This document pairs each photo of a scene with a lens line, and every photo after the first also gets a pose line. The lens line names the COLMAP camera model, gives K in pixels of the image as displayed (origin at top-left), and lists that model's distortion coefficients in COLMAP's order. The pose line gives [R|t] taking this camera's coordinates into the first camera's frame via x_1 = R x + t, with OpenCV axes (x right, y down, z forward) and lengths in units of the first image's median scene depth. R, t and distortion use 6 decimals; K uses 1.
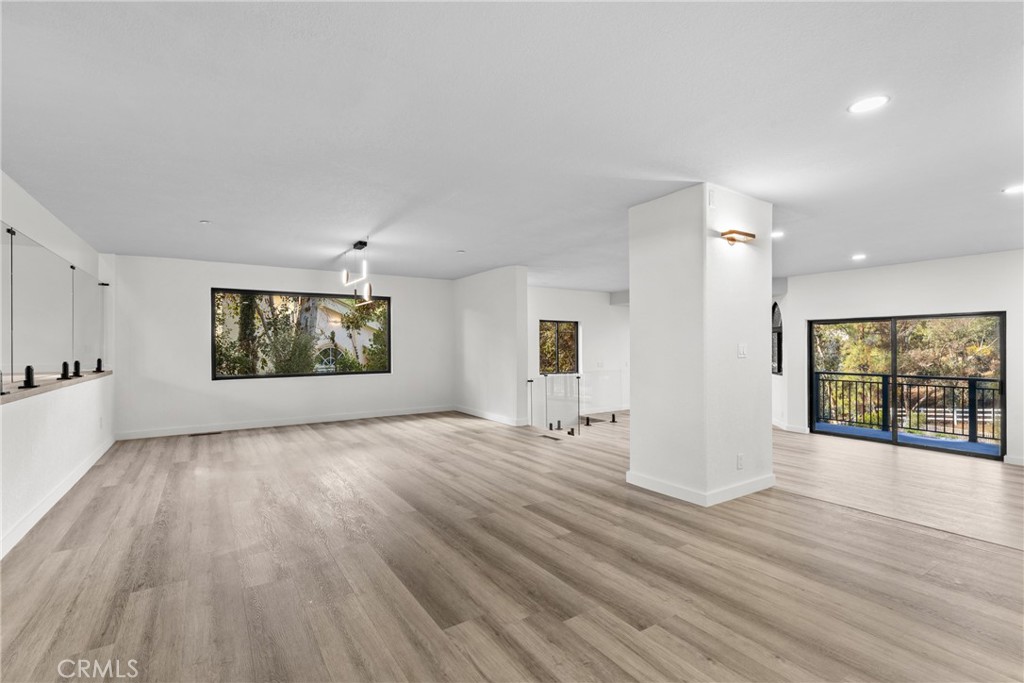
lens RADIAL K [[486.4, 0, 511.1], [0, 486.4, 342.1], [0, 0, 1]] dist [0.007767, -0.000959]
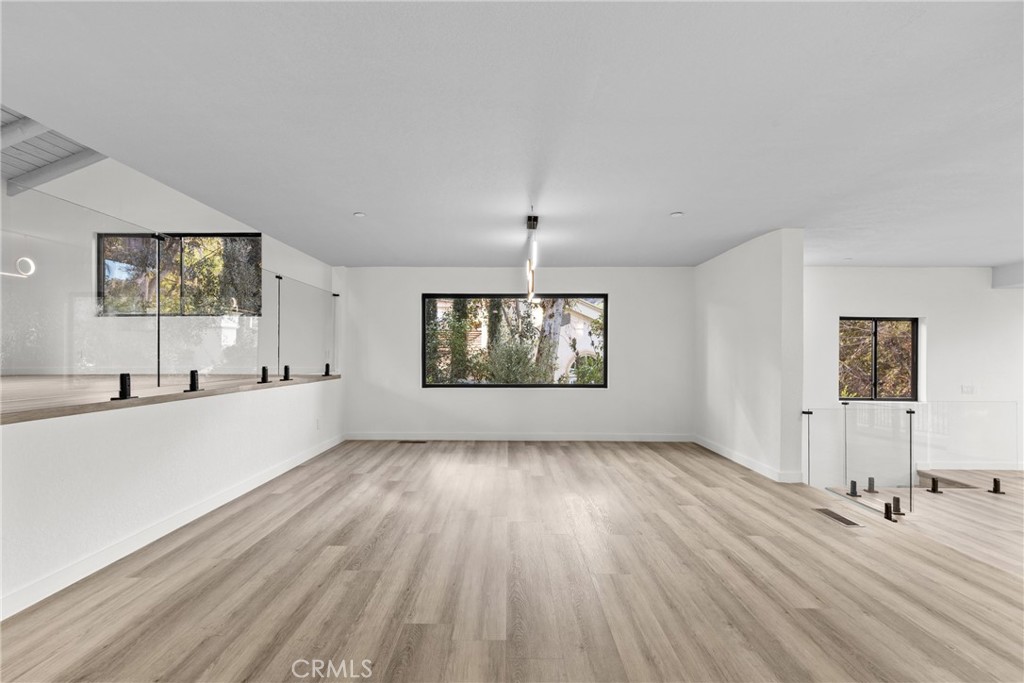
lens RADIAL K [[486.4, 0, 498.9], [0, 486.4, 355.0], [0, 0, 1]] dist [0.007767, -0.000959]
pose [[0.830735, 0.009812, -0.556582, 0.058138], [-0.005010, 0.999936, 0.010151, 0.001746], [0.556646, -0.005644, 0.830731, 0.261738]]
